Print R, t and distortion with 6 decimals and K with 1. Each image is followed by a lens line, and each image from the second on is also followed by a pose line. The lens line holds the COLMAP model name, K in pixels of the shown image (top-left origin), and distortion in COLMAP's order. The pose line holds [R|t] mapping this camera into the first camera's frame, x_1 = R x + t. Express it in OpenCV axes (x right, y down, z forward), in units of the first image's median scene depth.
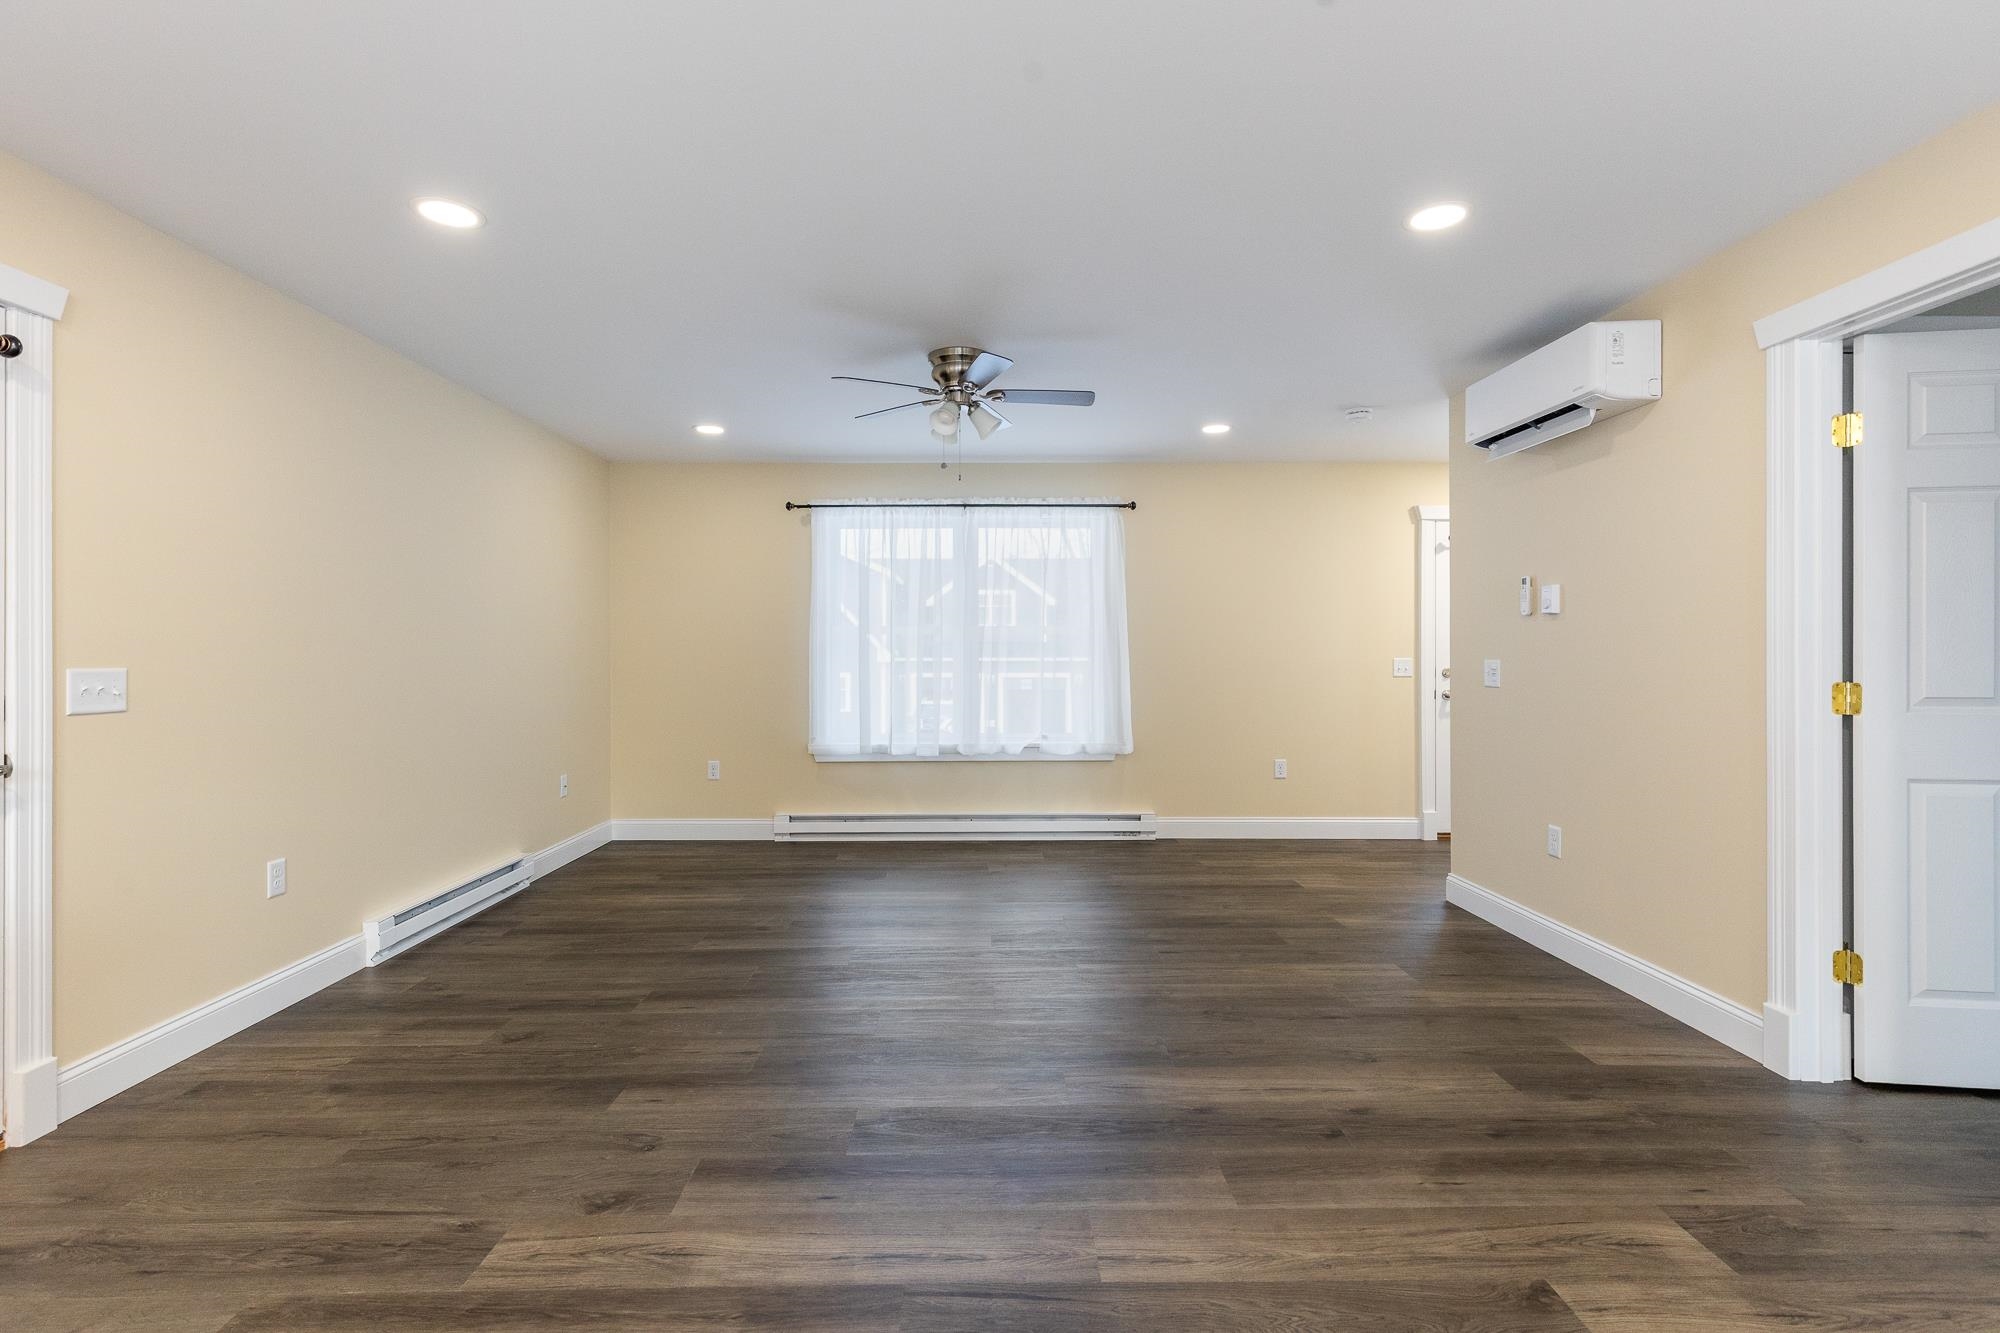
lens RADIAL K [[915.4, 0, 993.2], [0, 915.4, 653.7], [0, 0, 1]] dist [0.005047, -0.000022]
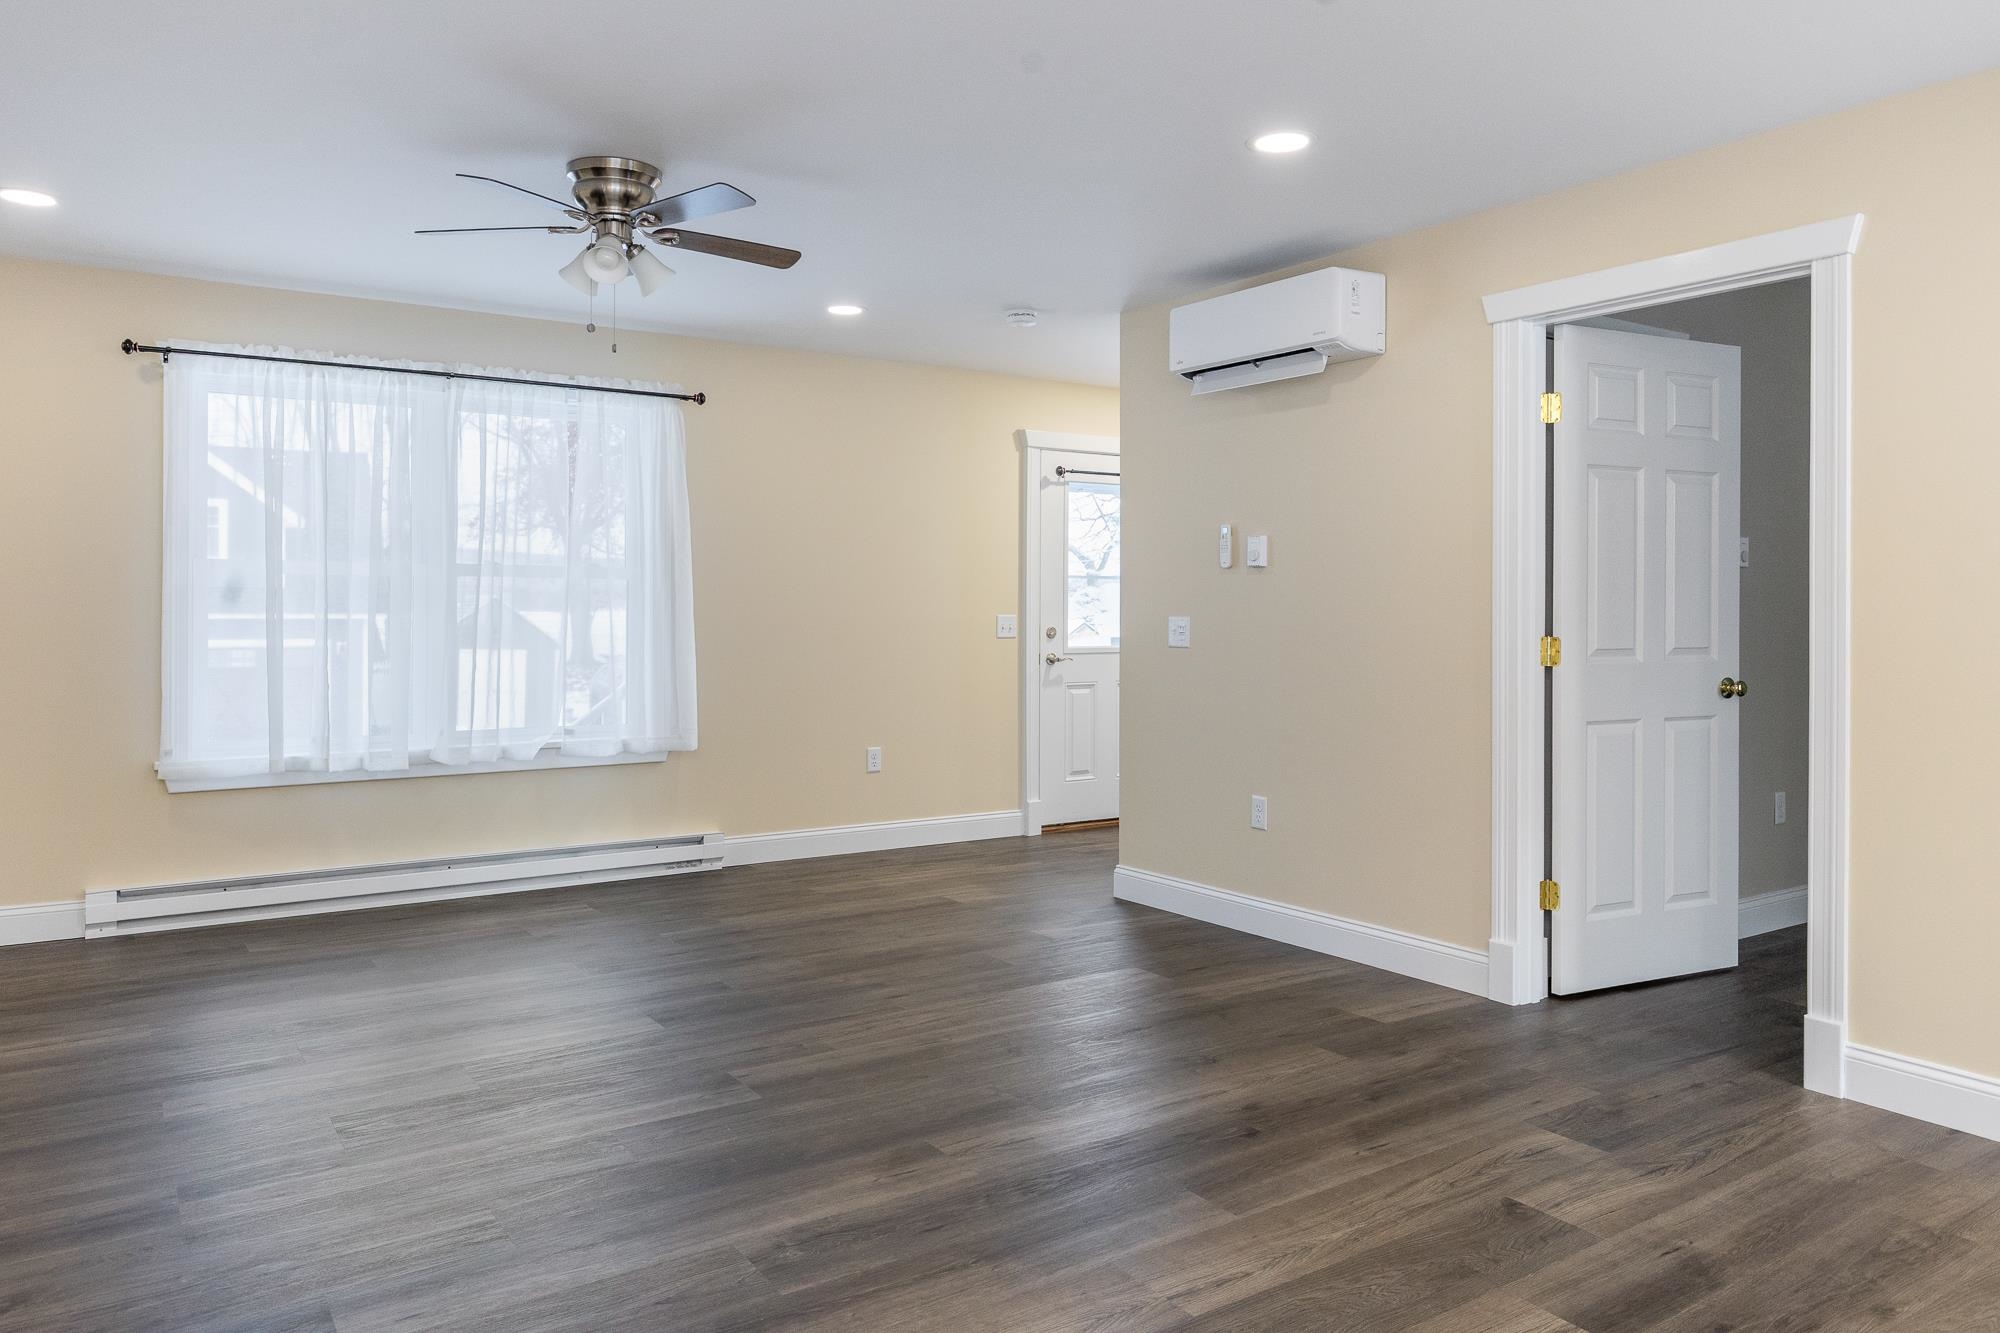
lens RADIAL K [[1349.5, 0, 985.7], [0, 1349.5, 609.7], [0, 0, 1]] dist [-0.000742, -0.003205]
pose [[0.838412, 0.003367, 0.545027, -0.361644], [-0.003816, 0.999993, -0.000308, 0.001083], [-0.545024, -0.001821, 0.838418, 0.008403]]
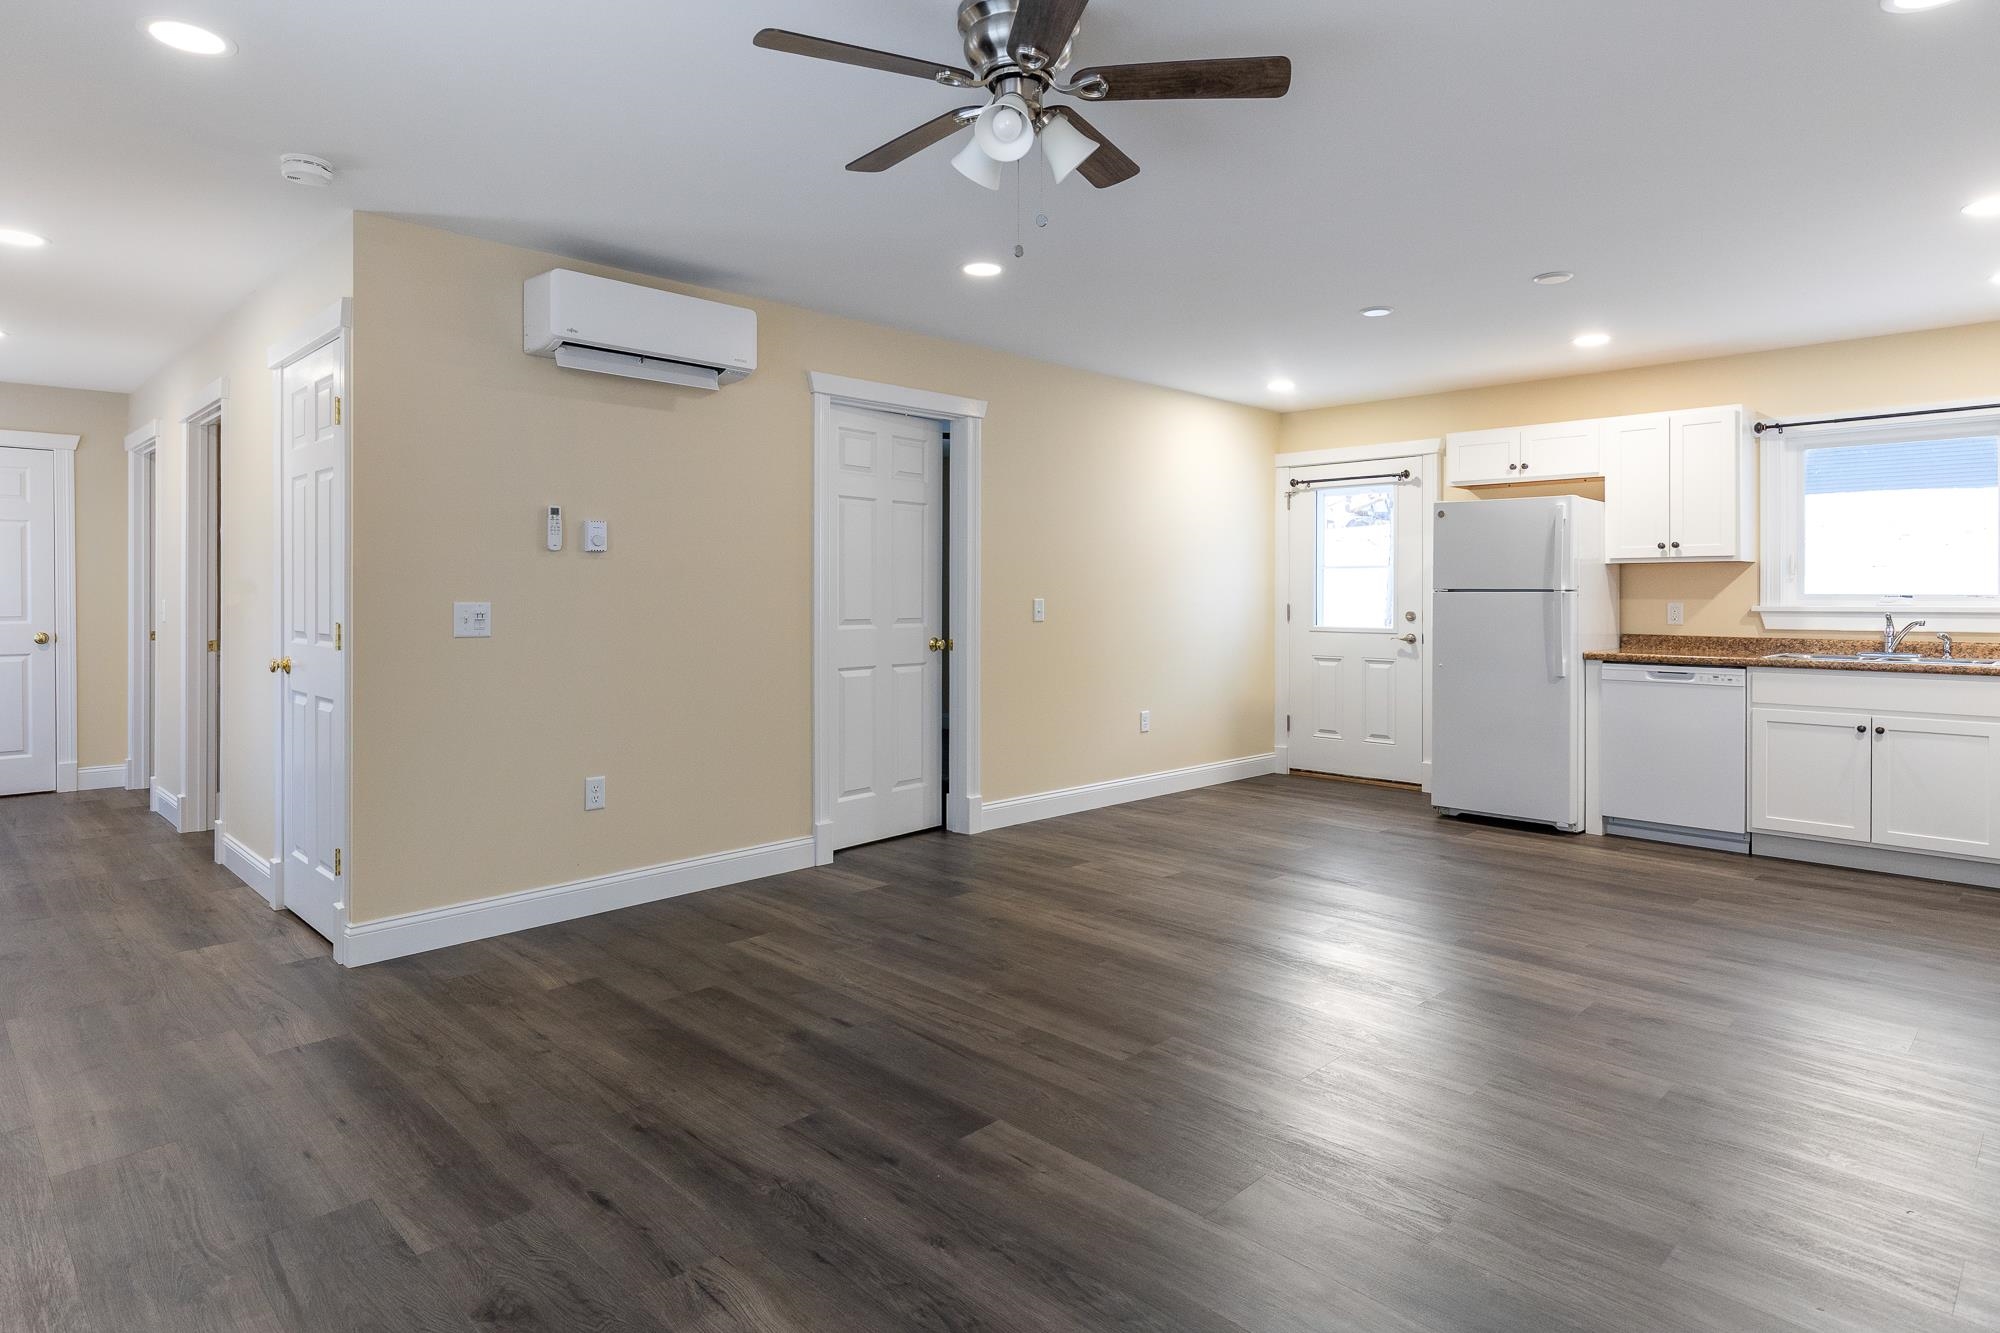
lens RADIAL K [[1102.3, 0, 1000.4], [0, 1102.3, 597.5], [0, 0, 1]] dist [-0.000393, -0.000571]
pose [[-0.696377, -0.002000, 0.717673, -0.488280], [0.000731, 0.999994, 0.003496, -0.000349], [-0.717676, 0.002959, -0.696371, 1.483637]]
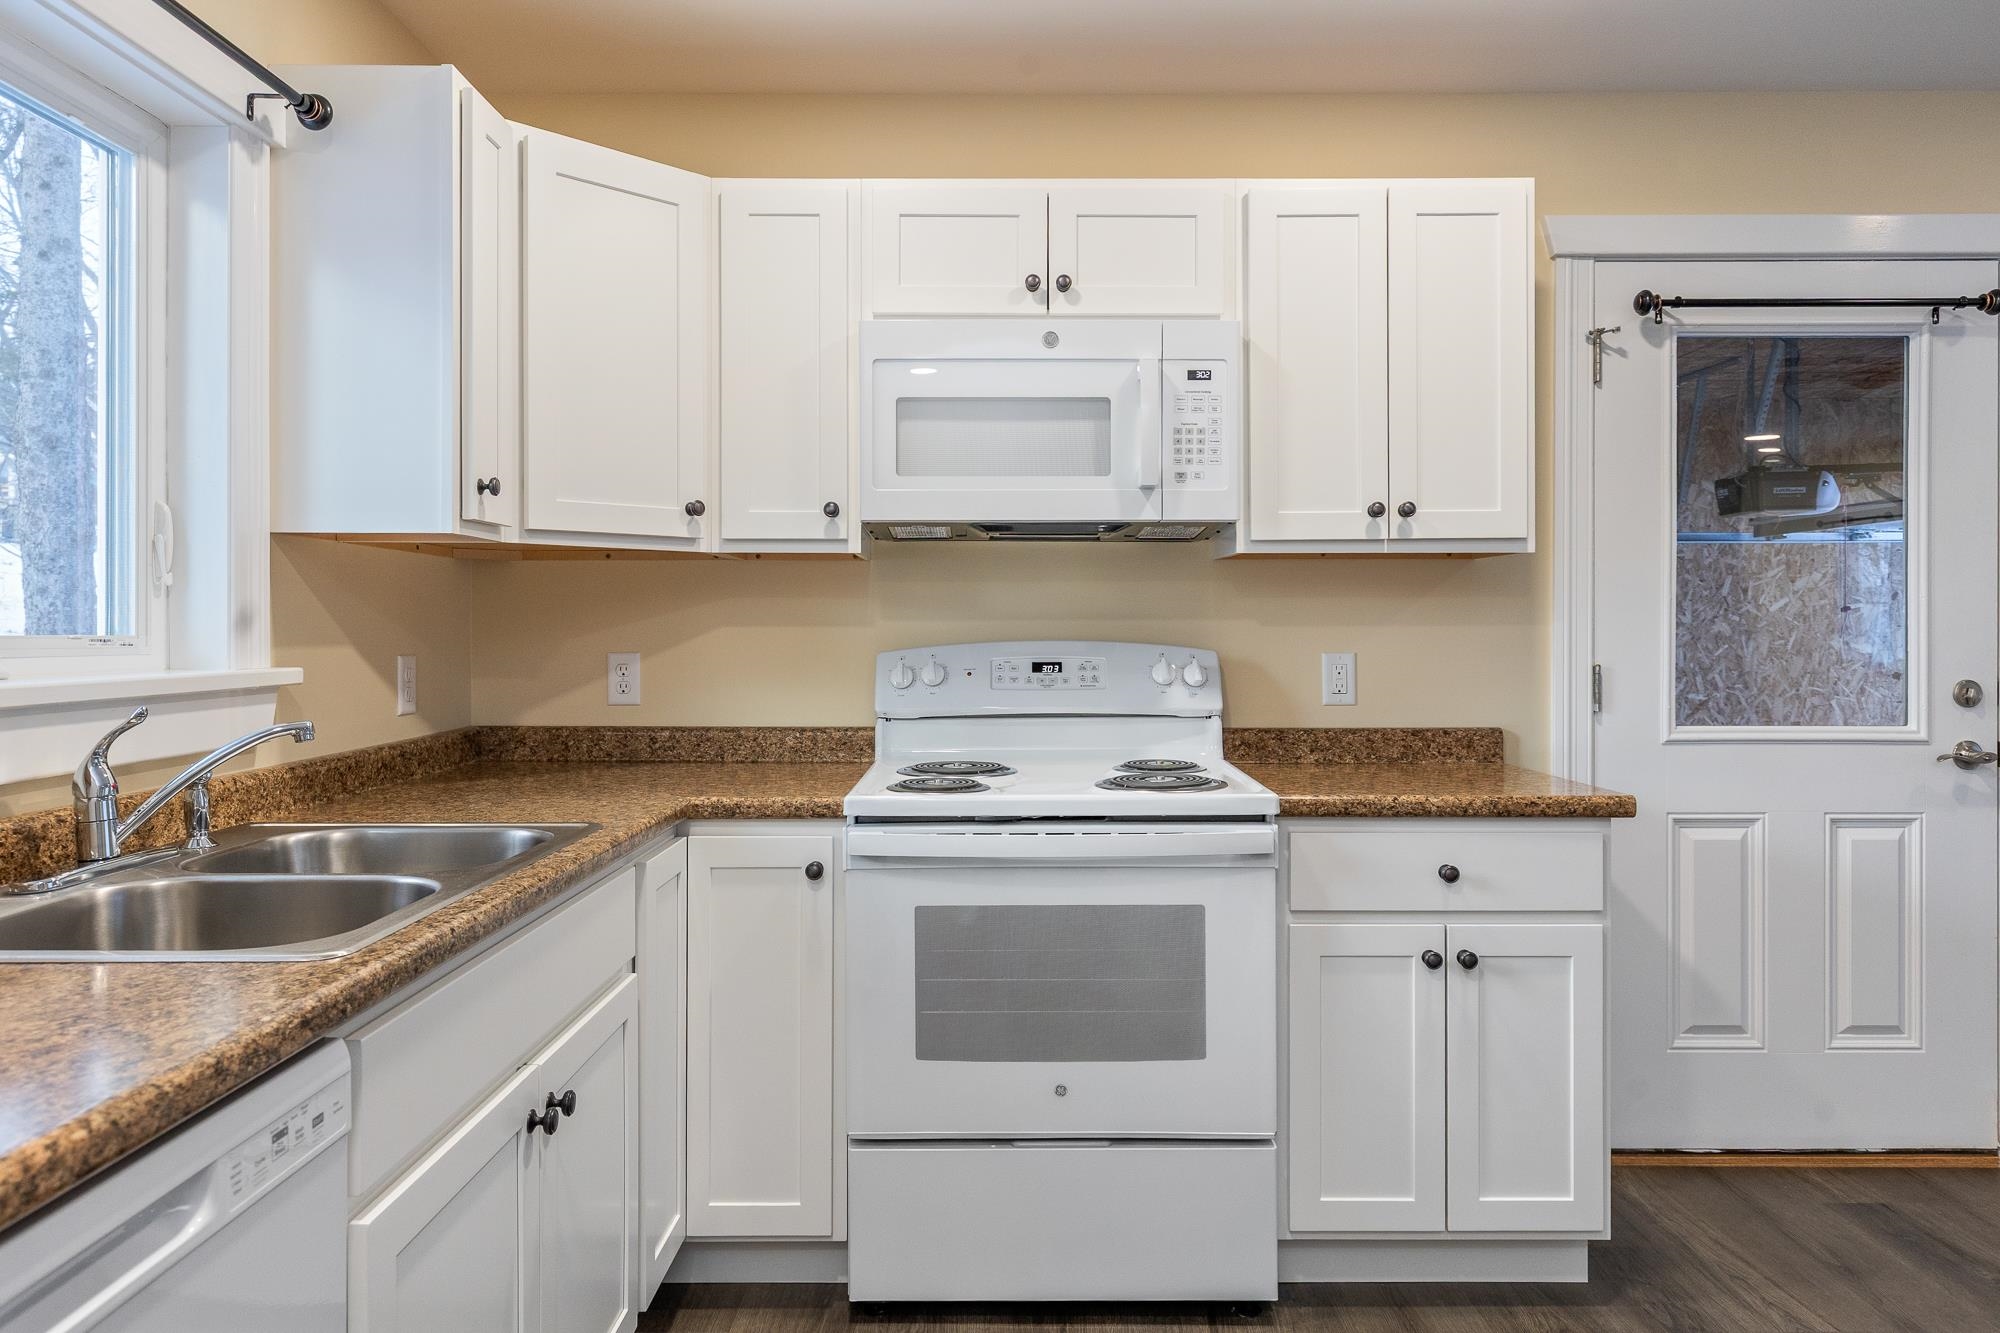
lens RADIAL K [[1298.2, 0, 1000.0], [0, 1298.2, 631.8], [0, 0, 1]] dist [0.005522, -0.004437]
pose [[-0.011239, 0.000456, -0.999937, 0.162323], [-0.000939, 0.999999, 0.000466, -0.000136], [0.999936, 0.000944, -0.011239, 0.001461]]
